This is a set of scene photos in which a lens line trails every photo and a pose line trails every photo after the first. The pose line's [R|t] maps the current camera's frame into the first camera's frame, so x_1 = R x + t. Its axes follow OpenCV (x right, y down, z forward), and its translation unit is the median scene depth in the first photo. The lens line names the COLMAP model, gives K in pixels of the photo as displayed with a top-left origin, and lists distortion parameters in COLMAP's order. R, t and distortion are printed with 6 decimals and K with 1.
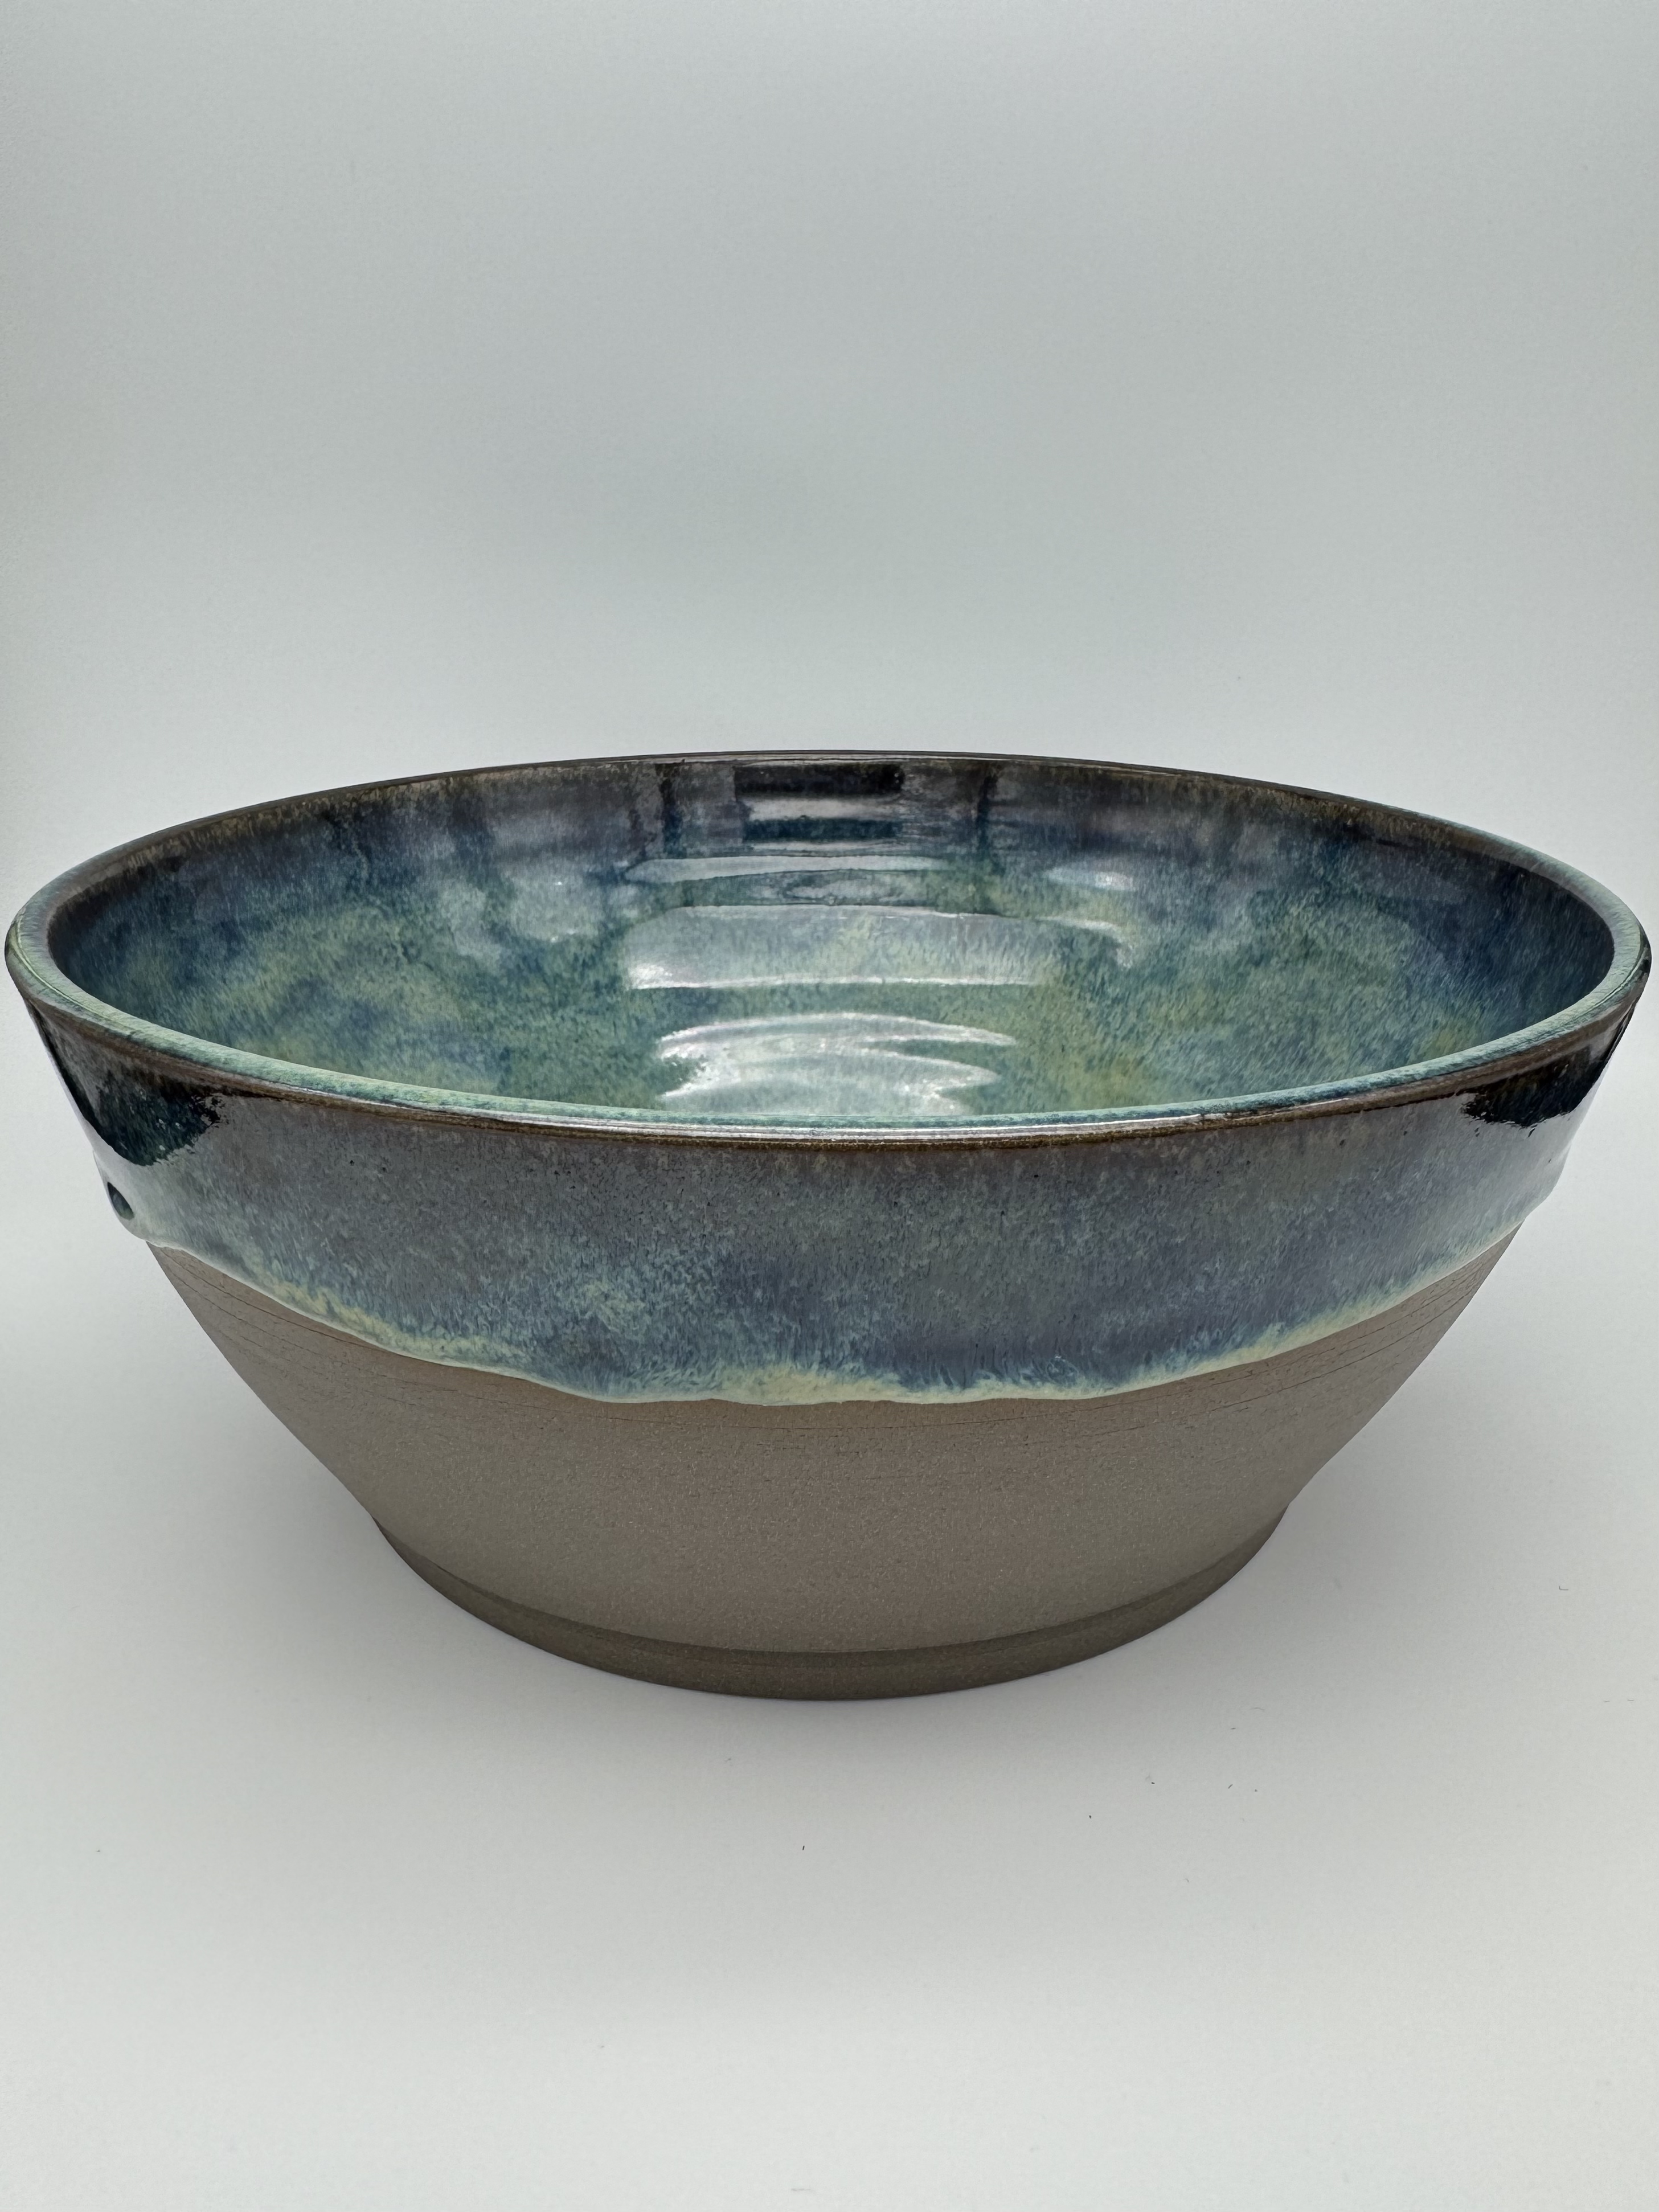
lens RADIAL K [[1561.4, 0, 829.5], [0, 1561.4, 1106.0], [0, 0, 1]] dist [-0.000782, -0.000625]
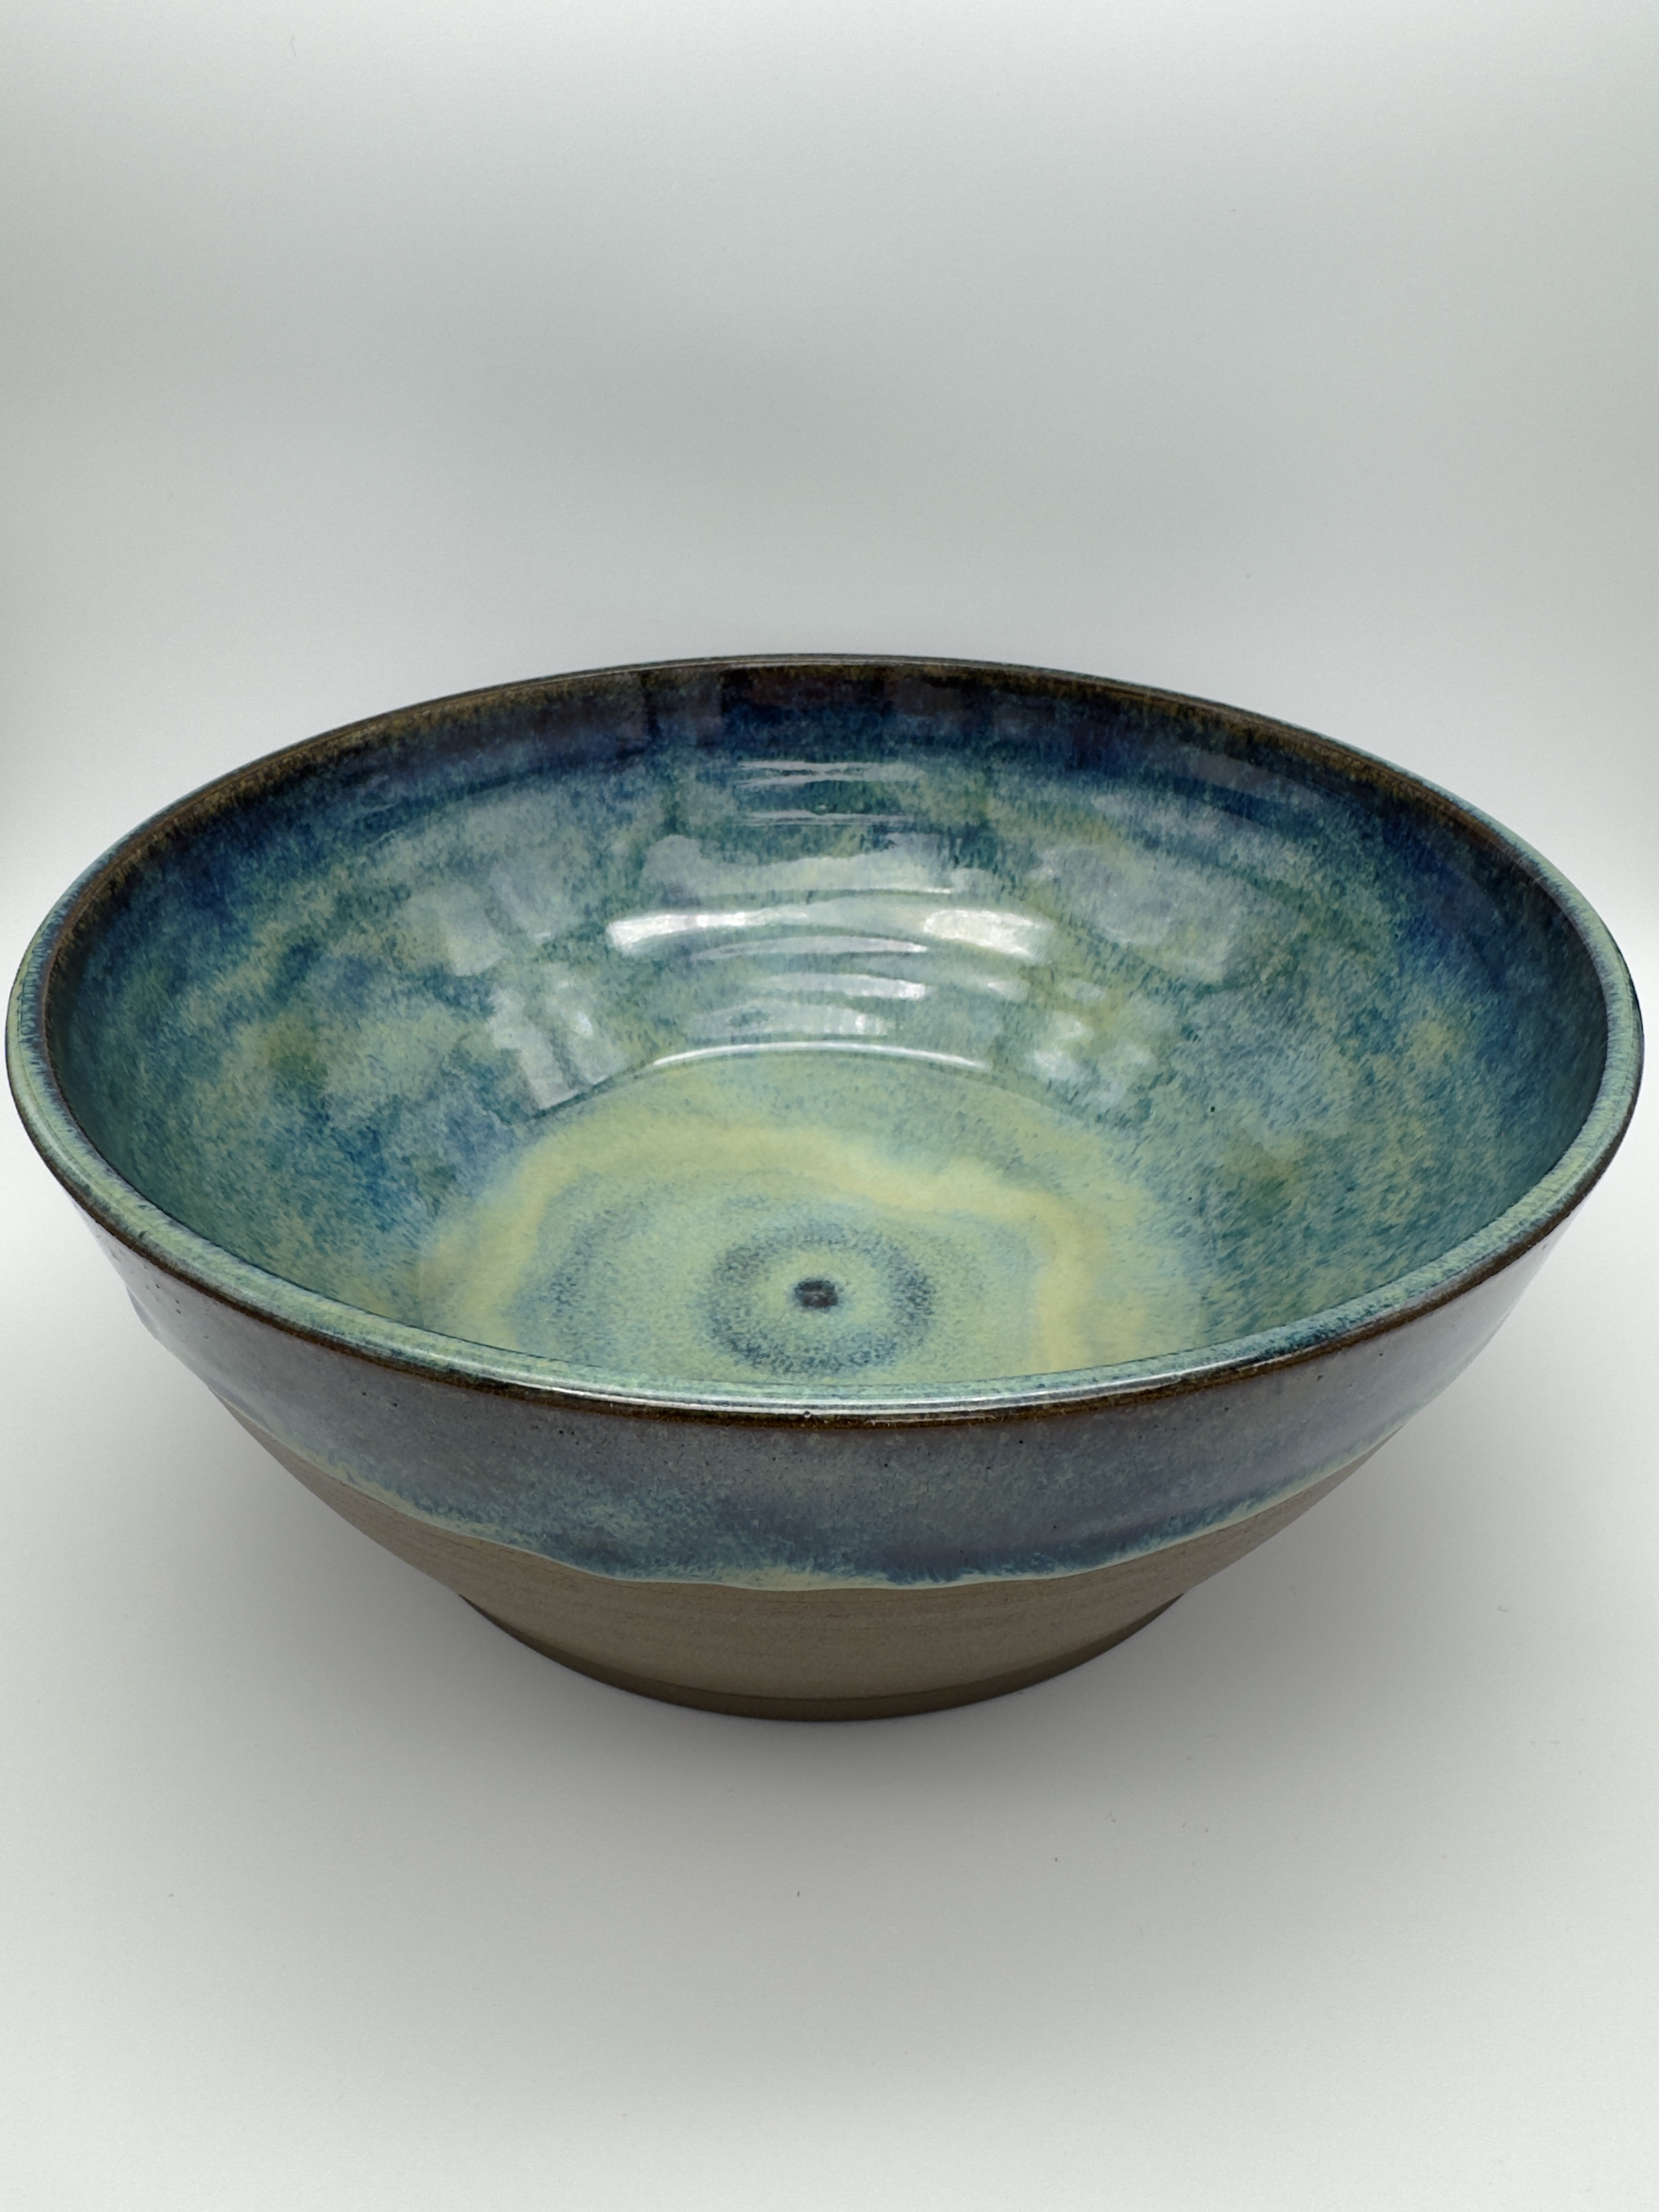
lens RADIAL K [[1533.6, 0, 800.5], [0, 1533.6, 1106.2], [0, 0, 1]] dist [-0.000249, 0.000528]
pose [[0.999932, -0.000253, -0.011672, -0.001348], [0.002427, 0.982435, 0.186589, -0.172939], [0.011420, -0.186604, 0.982369, 0.016390]]
